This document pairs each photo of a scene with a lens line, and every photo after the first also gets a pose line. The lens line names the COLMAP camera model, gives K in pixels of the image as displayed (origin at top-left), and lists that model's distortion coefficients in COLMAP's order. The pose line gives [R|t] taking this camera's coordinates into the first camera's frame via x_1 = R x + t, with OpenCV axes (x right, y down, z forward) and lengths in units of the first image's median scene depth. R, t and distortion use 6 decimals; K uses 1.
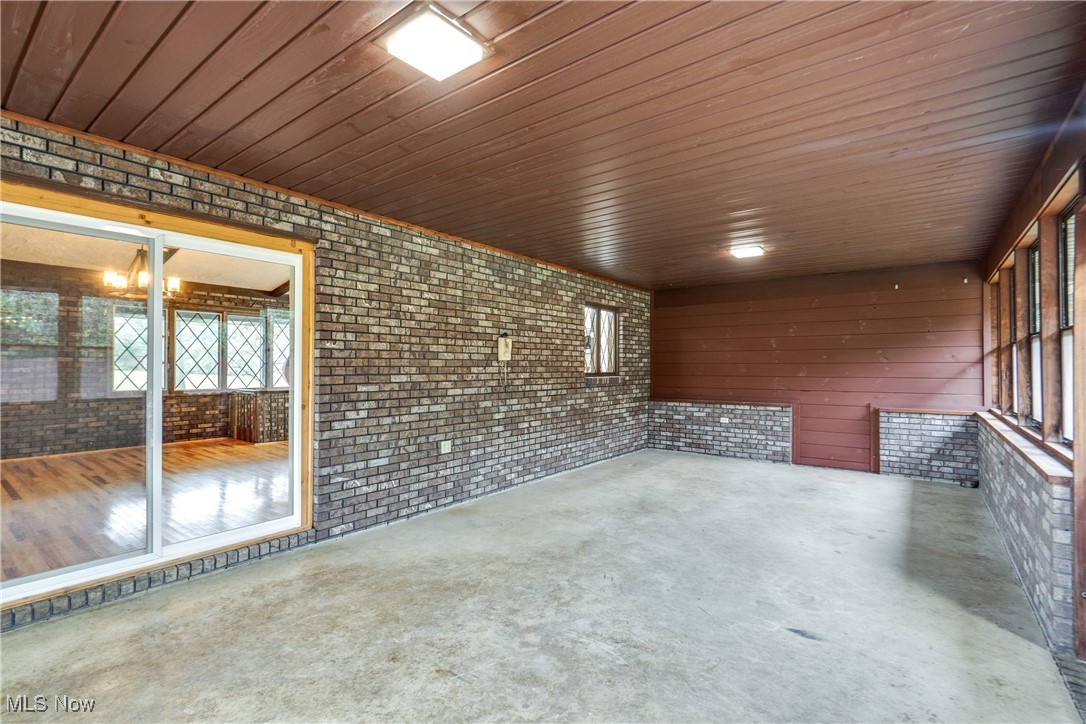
lens RADIAL K [[496.1, 0, 559.1], [0, 496.1, 357.9], [0, 0, 1]] dist [-0.007010, 0.004379]
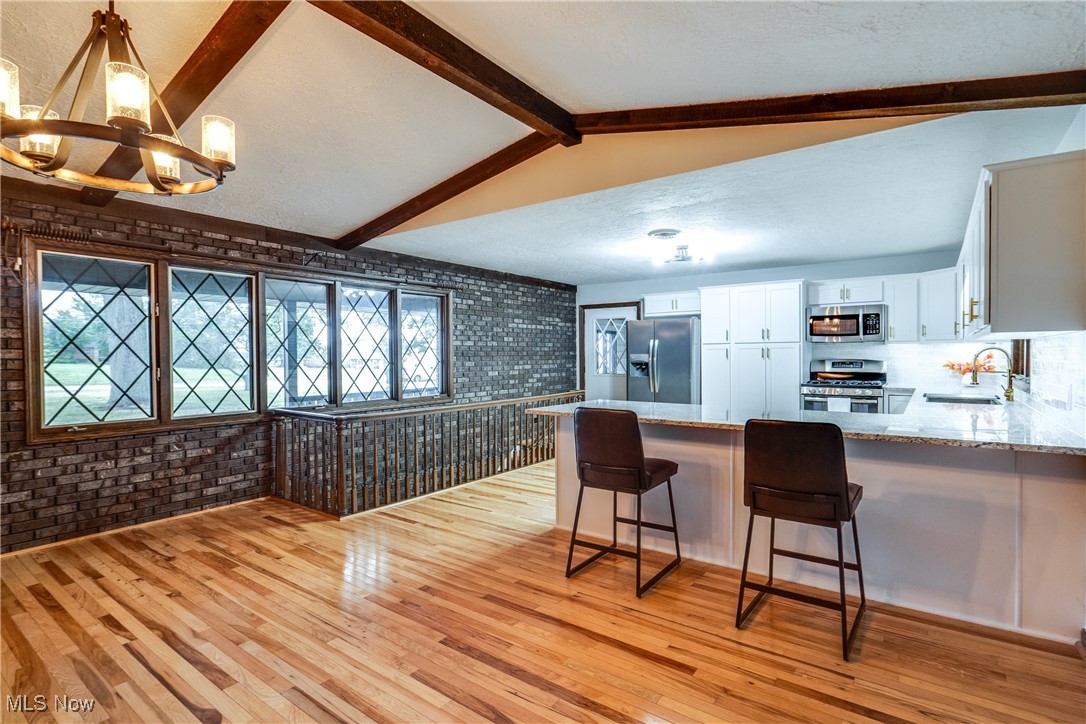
lens RADIAL K [[528.8, 0, 615.8], [0, 528.8, 357.8], [0, 0, 1]] dist [0.002676, 0.001462]
pose [[0.996974, -0.010046, 0.077087, -0.339934], [0.008434, 0.999740, 0.021201, -0.006633], [-0.077280, -0.020487, 0.996799, 0.391210]]
